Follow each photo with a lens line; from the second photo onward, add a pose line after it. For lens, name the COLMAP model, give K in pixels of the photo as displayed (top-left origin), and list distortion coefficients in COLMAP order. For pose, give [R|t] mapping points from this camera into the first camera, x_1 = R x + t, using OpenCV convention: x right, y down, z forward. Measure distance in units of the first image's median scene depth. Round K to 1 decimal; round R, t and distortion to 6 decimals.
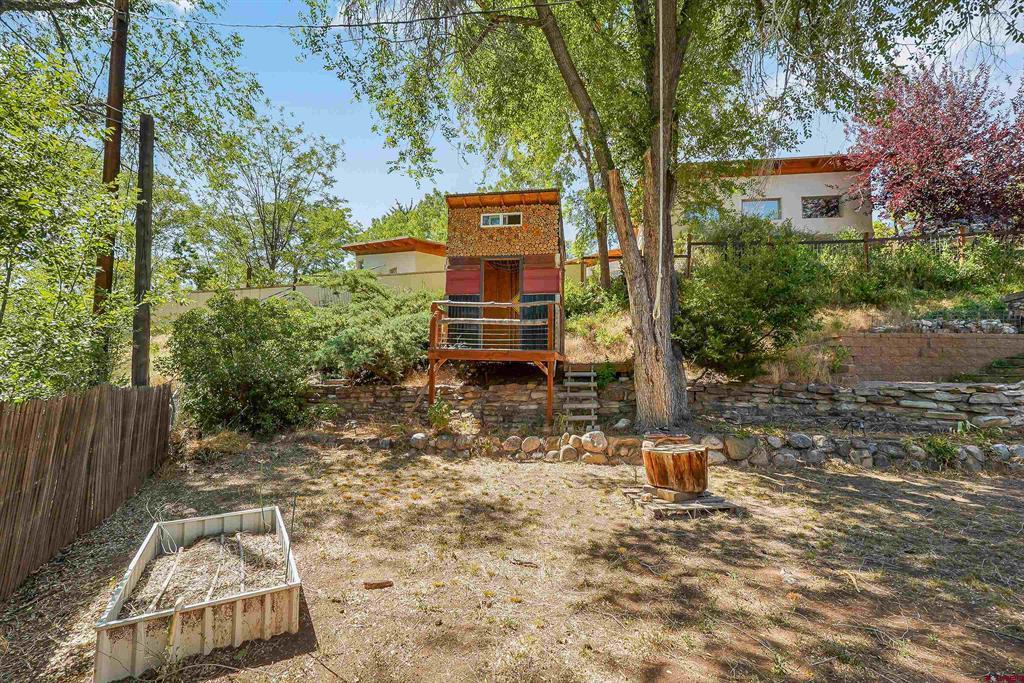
lens RADIAL K [[442.5, 0, 512.4], [0, 442.5, 342.5], [0, 0, 1]] dist [-0.005205, -0.000043]
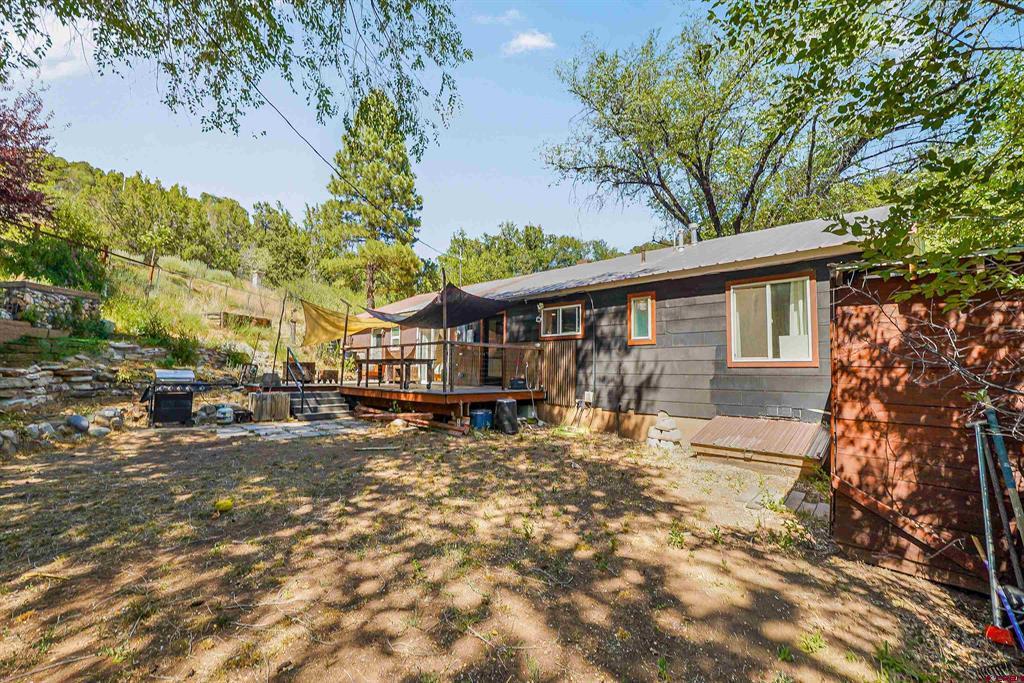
lens RADIAL K [[442.5, 0, 512.5], [0, 442.5, 342.9], [0, 0, 1]] dist [-0.005205, -0.000043]
pose [[-0.277570, 0.034420, 0.960089, -0.303709], [-0.074701, 0.995559, -0.057289, 0.008380], [-0.957797, -0.087621, -0.273766, 0.227774]]
